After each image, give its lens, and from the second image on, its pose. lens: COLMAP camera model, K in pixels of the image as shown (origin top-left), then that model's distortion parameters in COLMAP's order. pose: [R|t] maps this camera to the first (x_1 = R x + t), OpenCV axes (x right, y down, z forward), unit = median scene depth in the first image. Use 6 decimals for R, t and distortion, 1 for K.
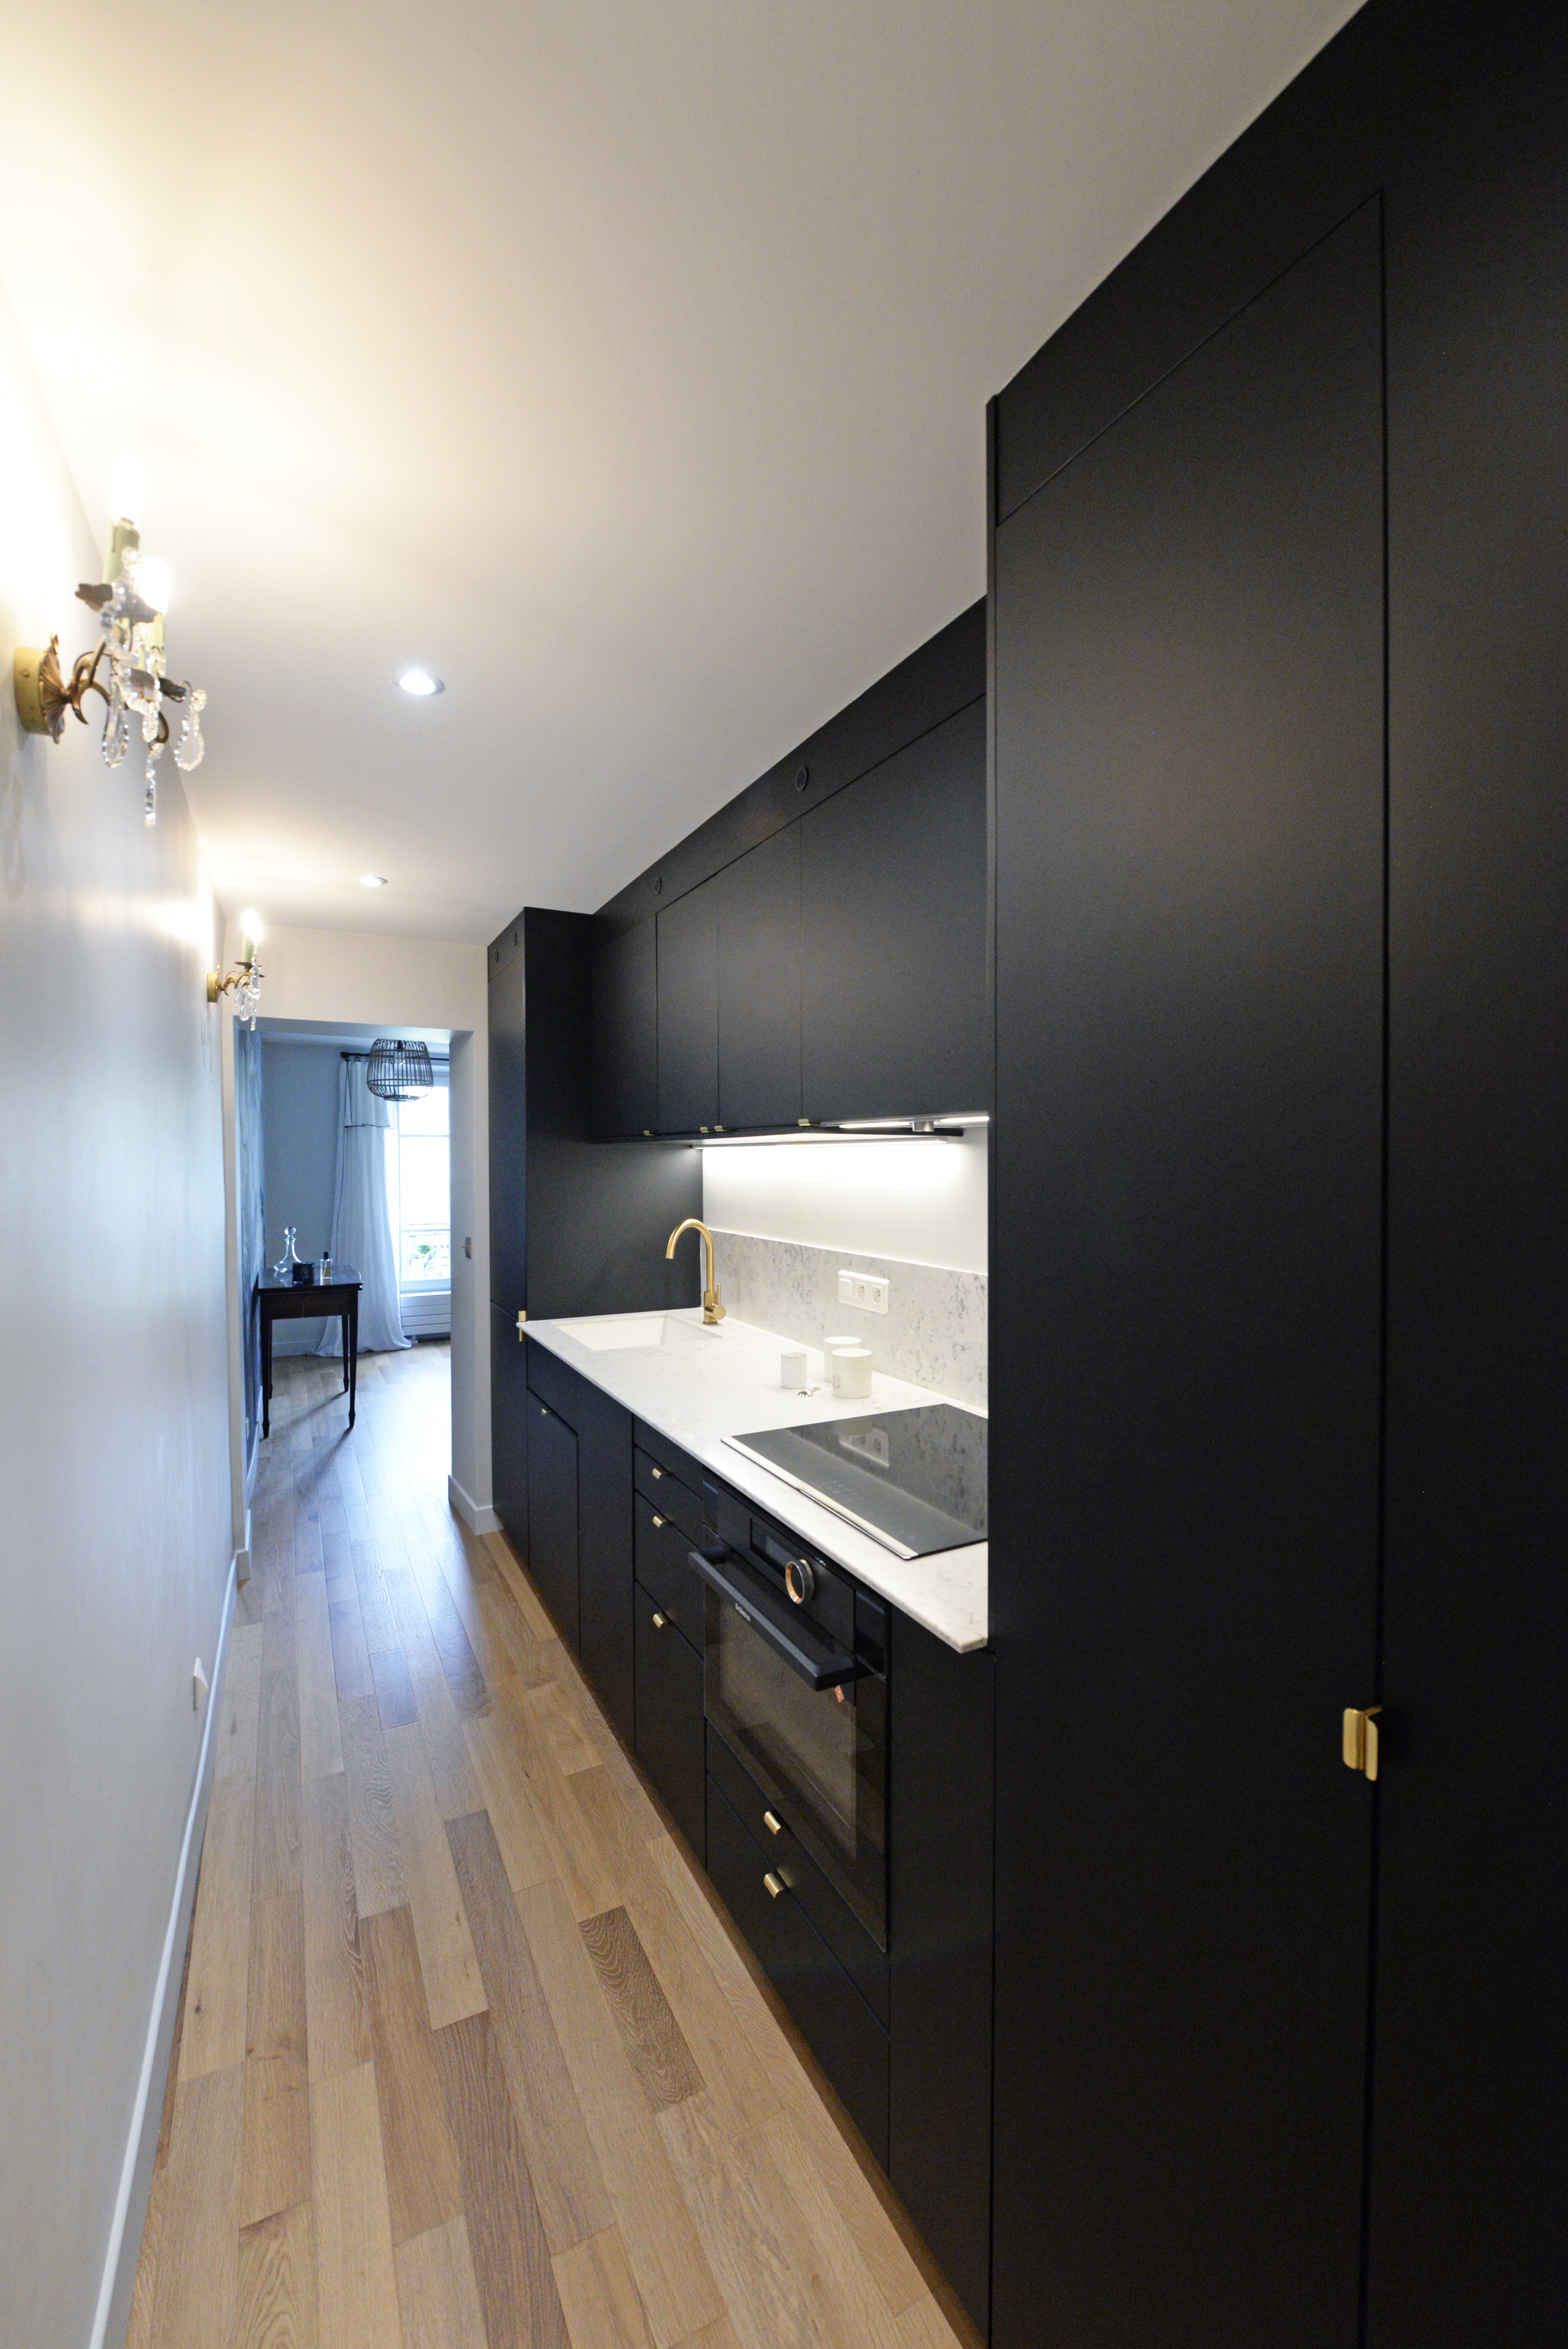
lens RADIAL K [[919.4, 0, 792.4], [0, 919.4, 1179.4], [0, 0, 1]] dist [0.003028, -0.000039]
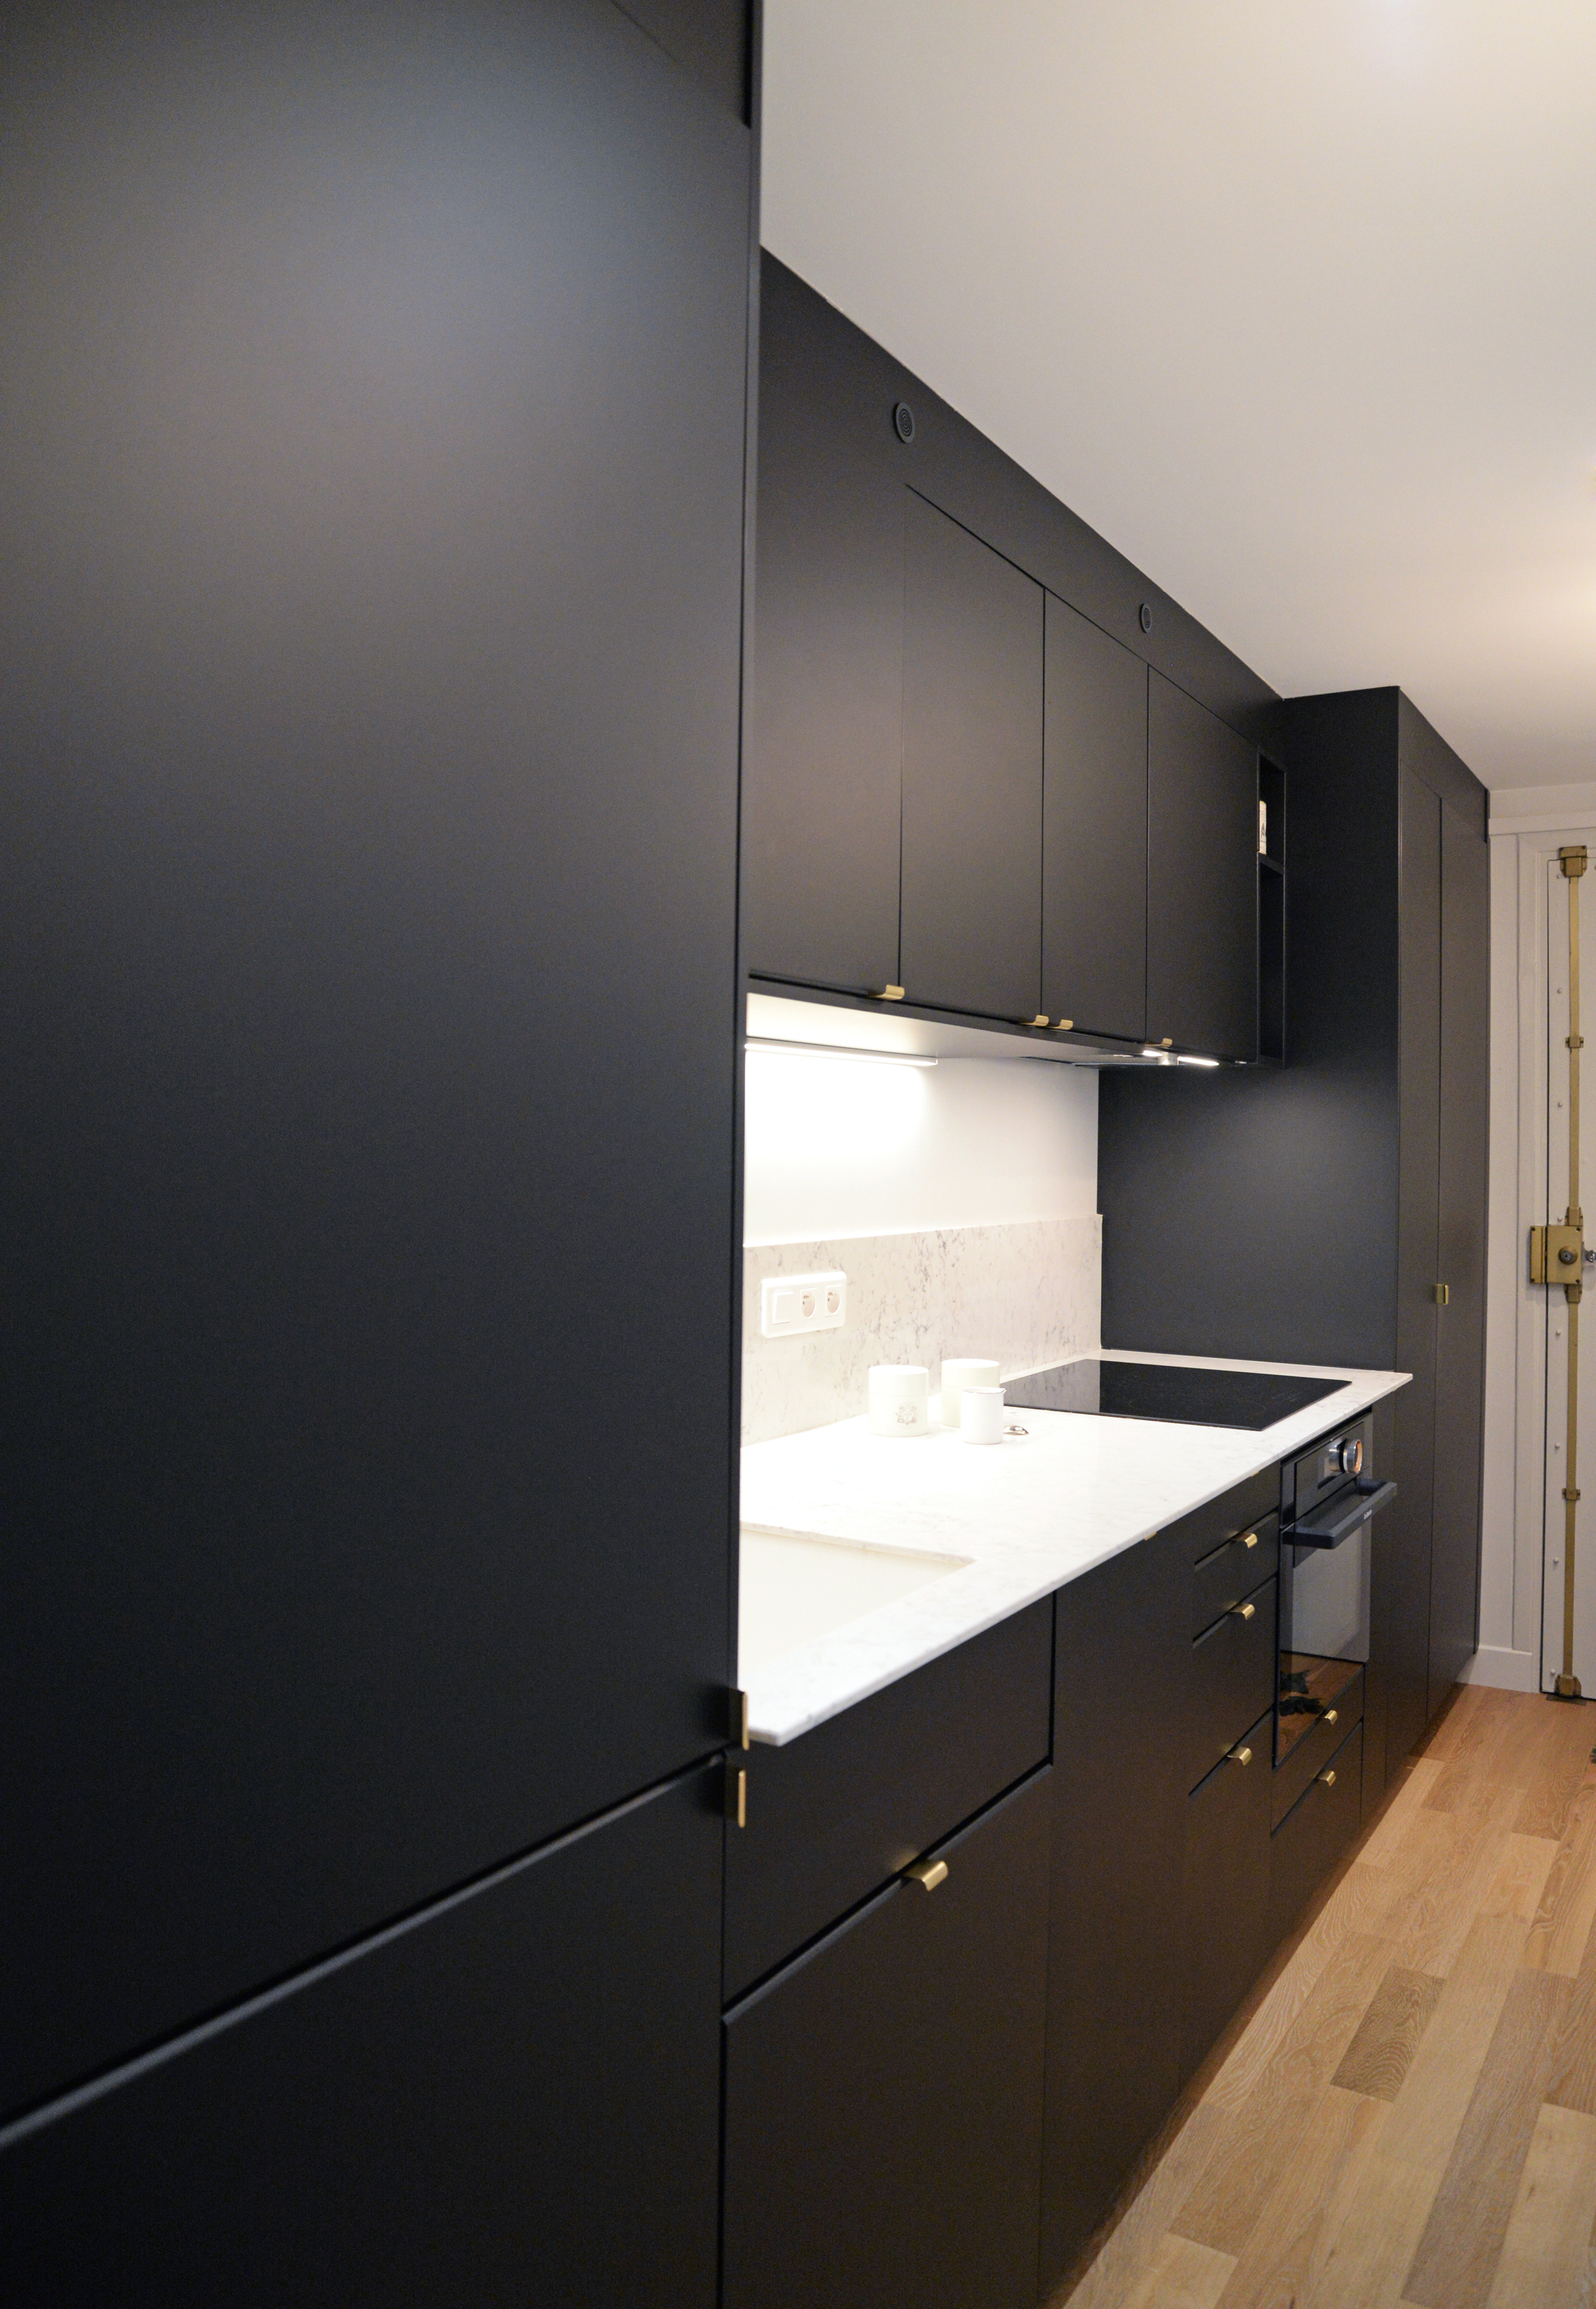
lens RADIAL K [[1670.9, 0, 796.8], [0, 1670.9, 1154.2], [0, 0, 1]] dist [-0.034176, 0.024396]
pose [[-0.495721, -0.011316, 0.868408, -0.987184], [0.007087, 0.999829, 0.017074, 0.009095], [-0.868453, 0.014619, -0.495556, 1.781107]]
